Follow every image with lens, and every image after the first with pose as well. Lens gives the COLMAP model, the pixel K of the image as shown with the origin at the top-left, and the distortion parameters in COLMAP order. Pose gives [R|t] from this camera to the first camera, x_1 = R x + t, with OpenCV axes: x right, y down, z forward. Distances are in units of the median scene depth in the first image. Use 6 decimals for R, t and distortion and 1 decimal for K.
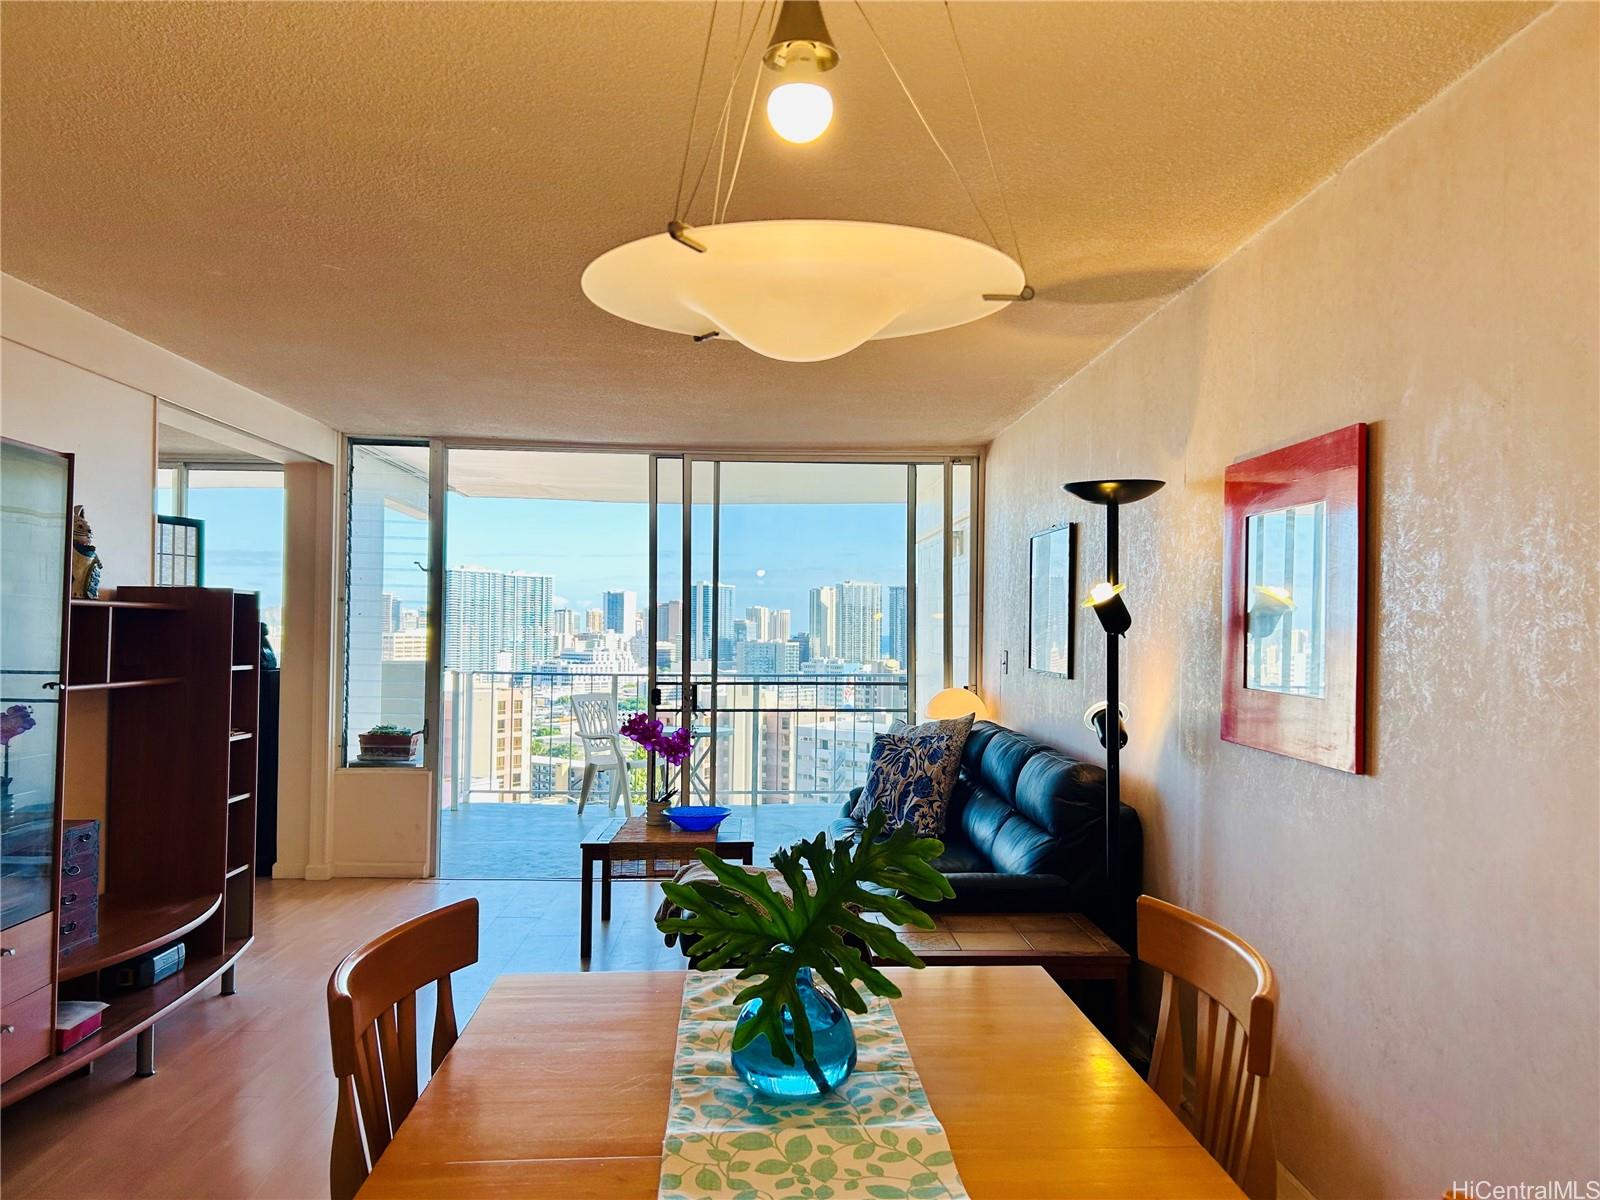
lens RADIAL K [[1201.1, 0, 799.3], [0, 1201.1, 614.2], [0, 0, 1]] dist [0.077458, -0.098432]
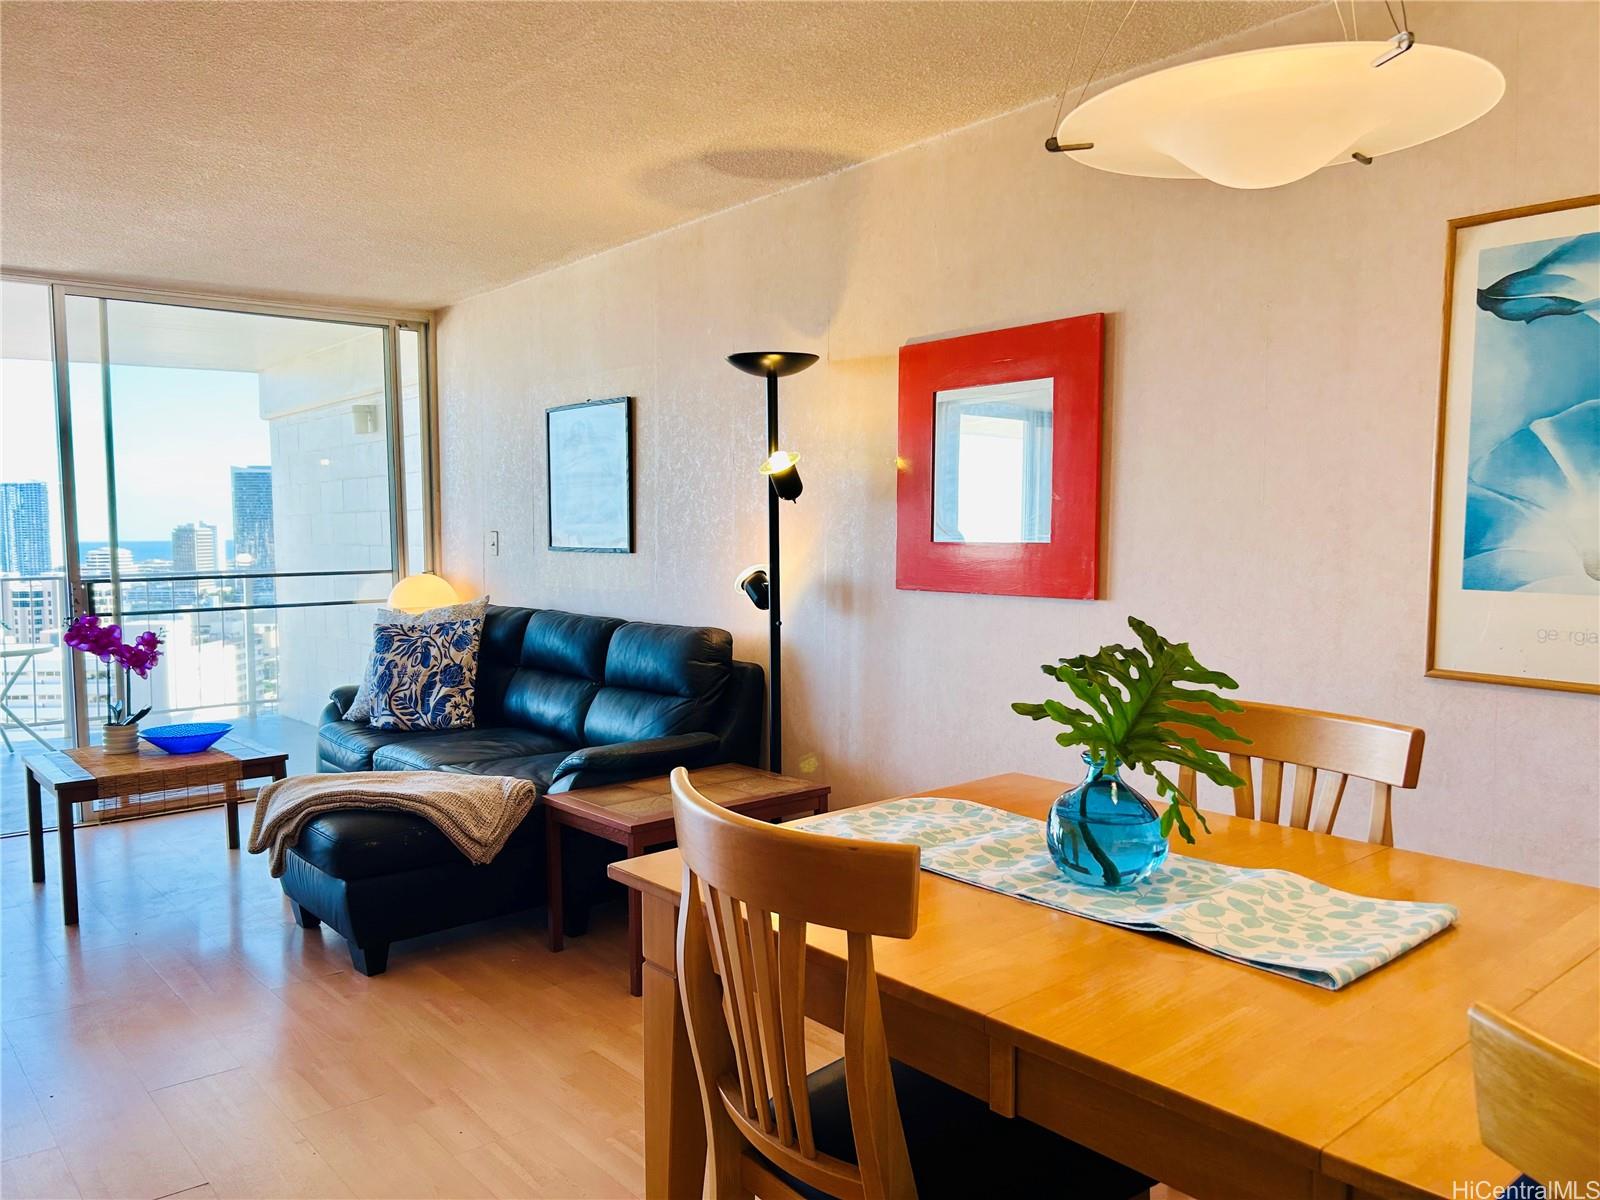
lens RADIAL K [[1201.1, 0, 799.3], [0, 1201.1, 614.2], [0, 0, 1]] dist [0.077458, -0.098432]
pose [[0.792060, -0.059312, 0.607555, -0.266182], [0.009140, 0.996309, 0.085347, 0.019021], [-0.610375, -0.062047, 0.789679, 0.101630]]
